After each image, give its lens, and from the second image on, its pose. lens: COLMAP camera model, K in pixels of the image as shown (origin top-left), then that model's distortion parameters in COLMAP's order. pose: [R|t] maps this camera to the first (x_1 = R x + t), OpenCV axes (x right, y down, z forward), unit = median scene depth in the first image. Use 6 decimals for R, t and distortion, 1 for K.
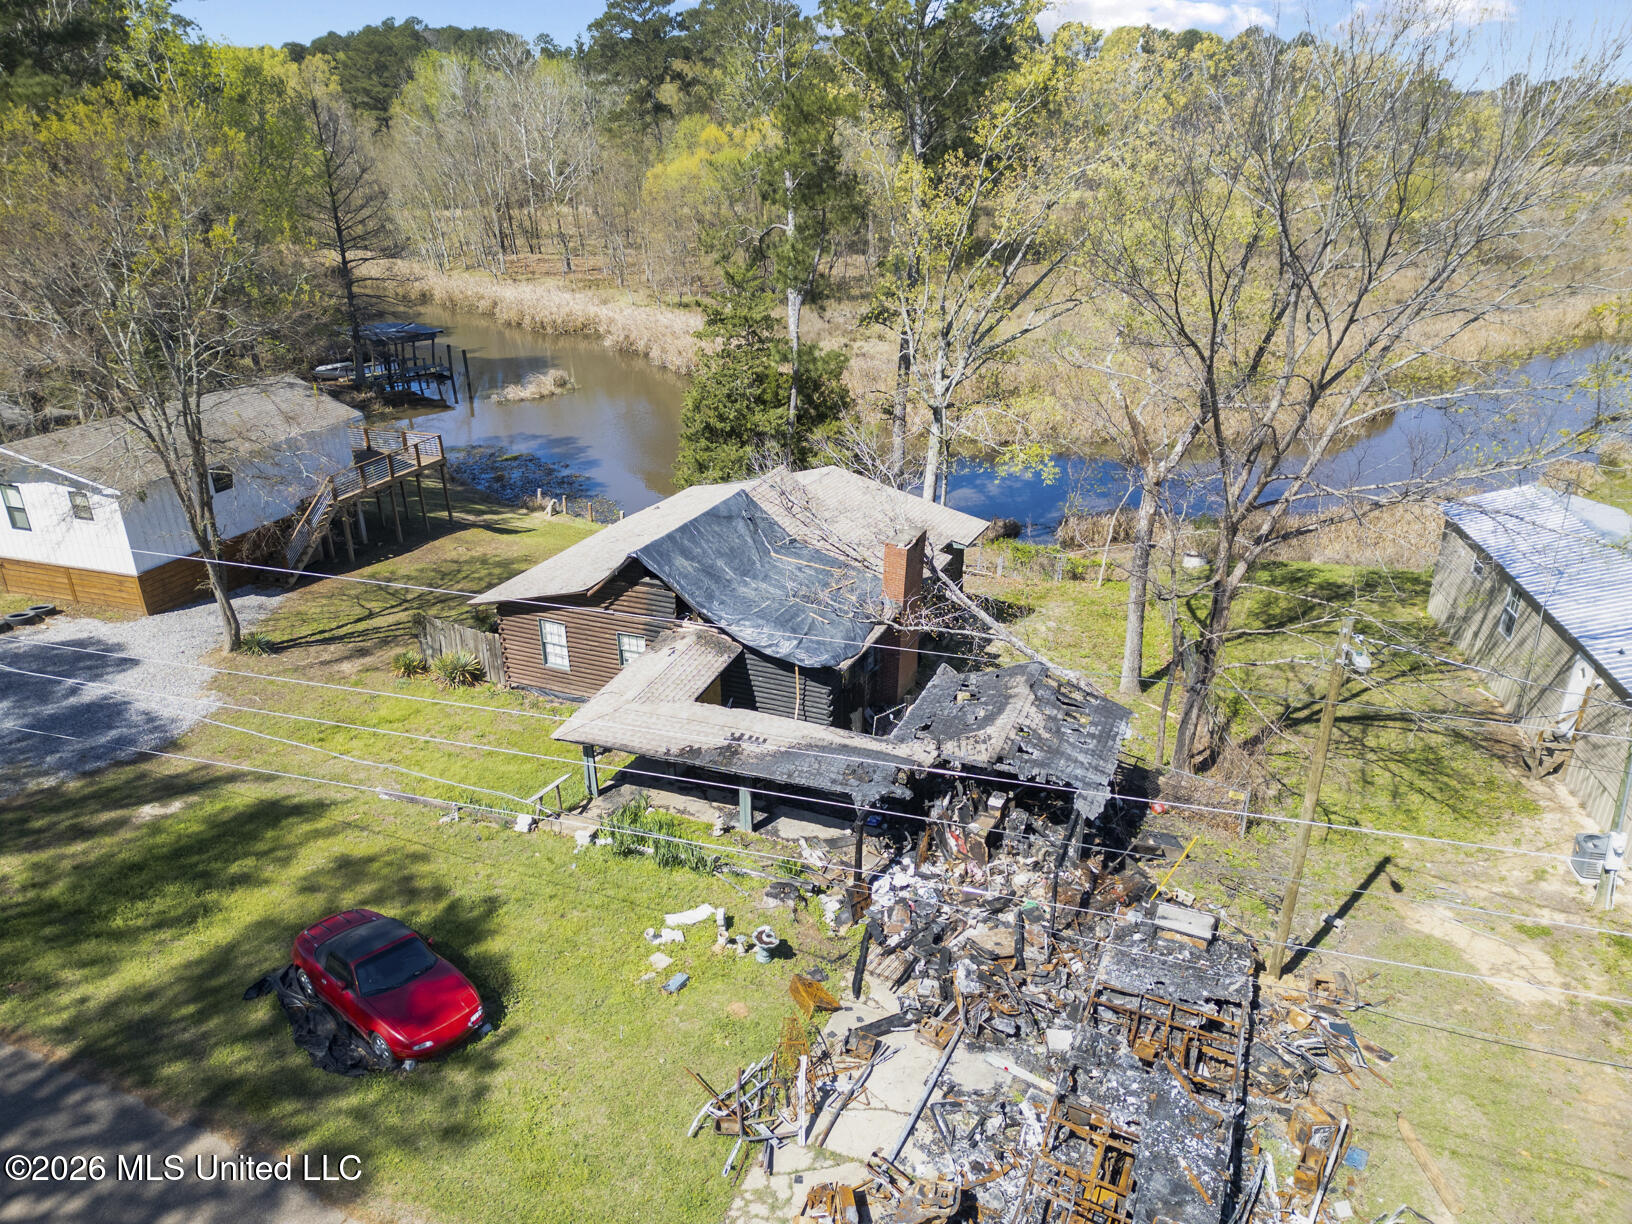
lens RADIAL K [[1151.5, 0, 818.0], [0, 1151.5, 598.4], [0, 0, 1]] dist [0.054052, -0.040241]
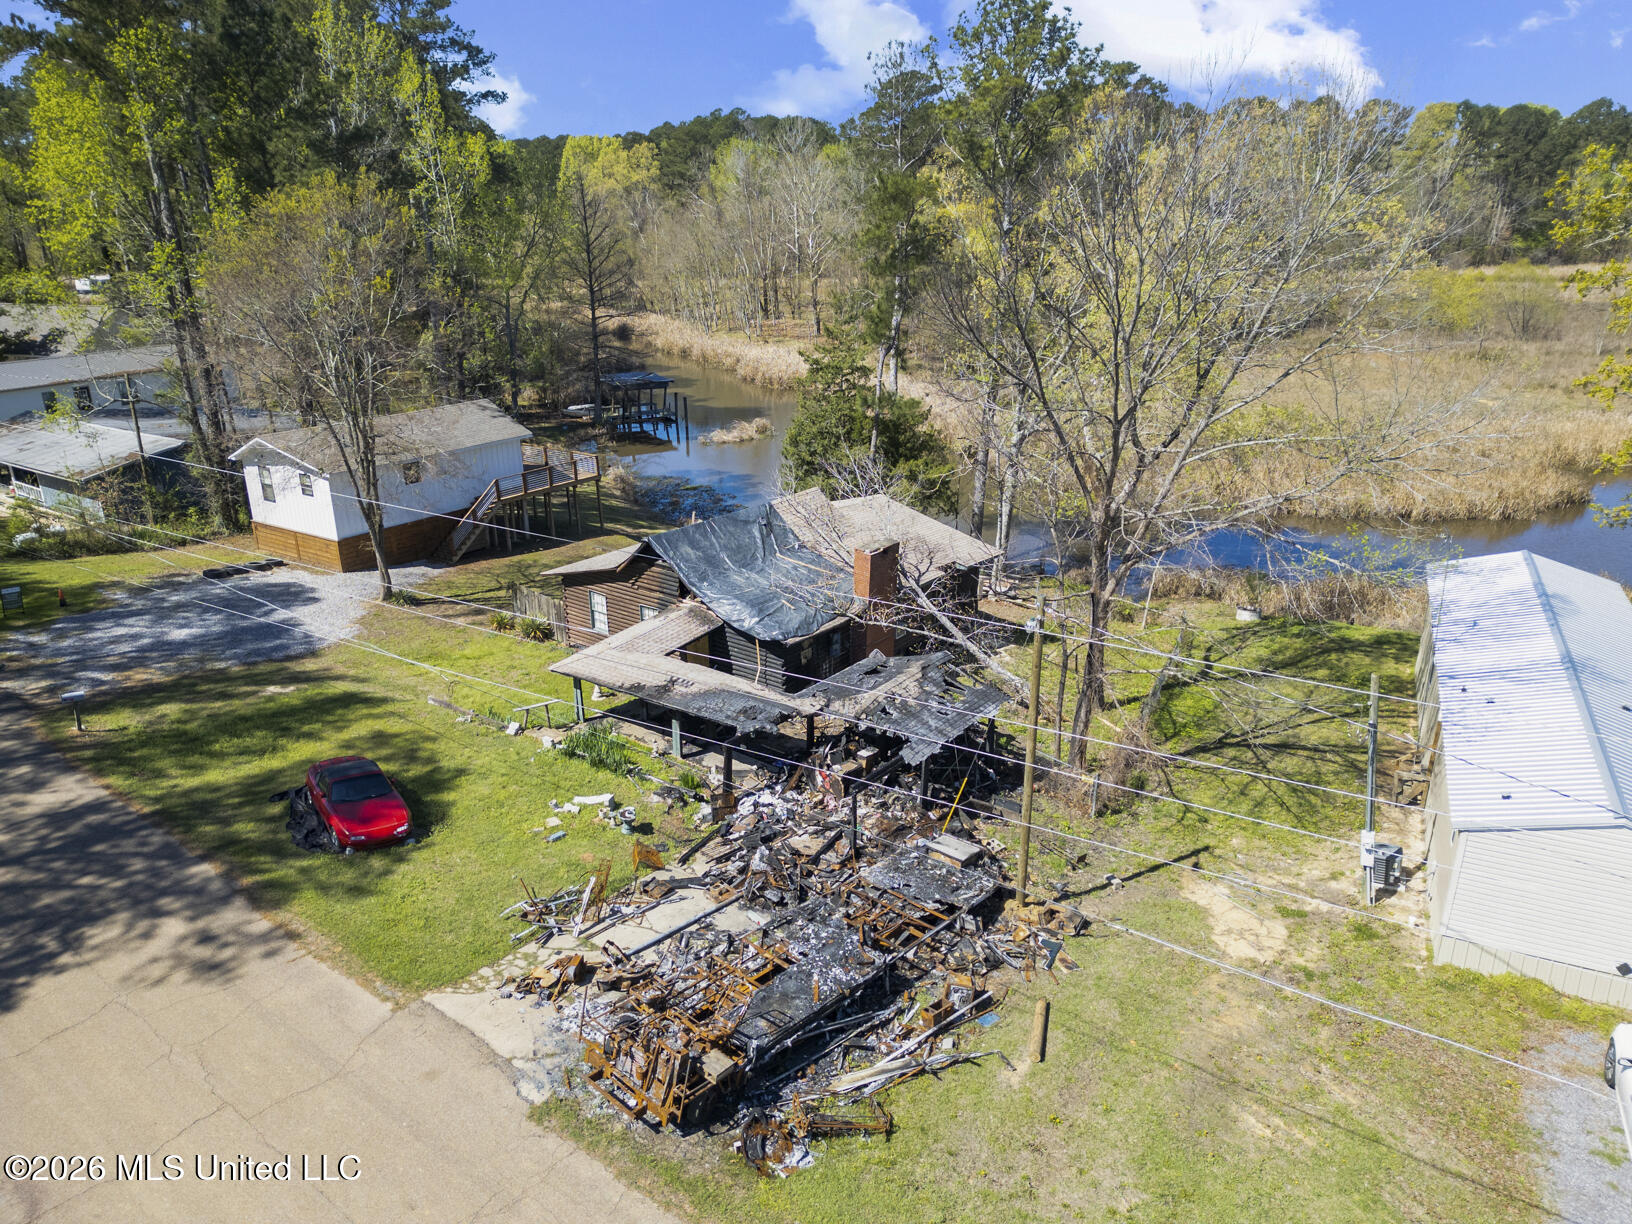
lens RADIAL K [[1151.5, 0, 815.3], [0, 1151.5, 606.0], [0, 0, 1]] dist [0.054052, -0.040241]
pose [[0.965858, 0.088277, -0.243569, 0.330694], [-0.100957, 0.994084, -0.040051, 0.065855], [0.238592, 0.063273, 0.969056, -0.164441]]
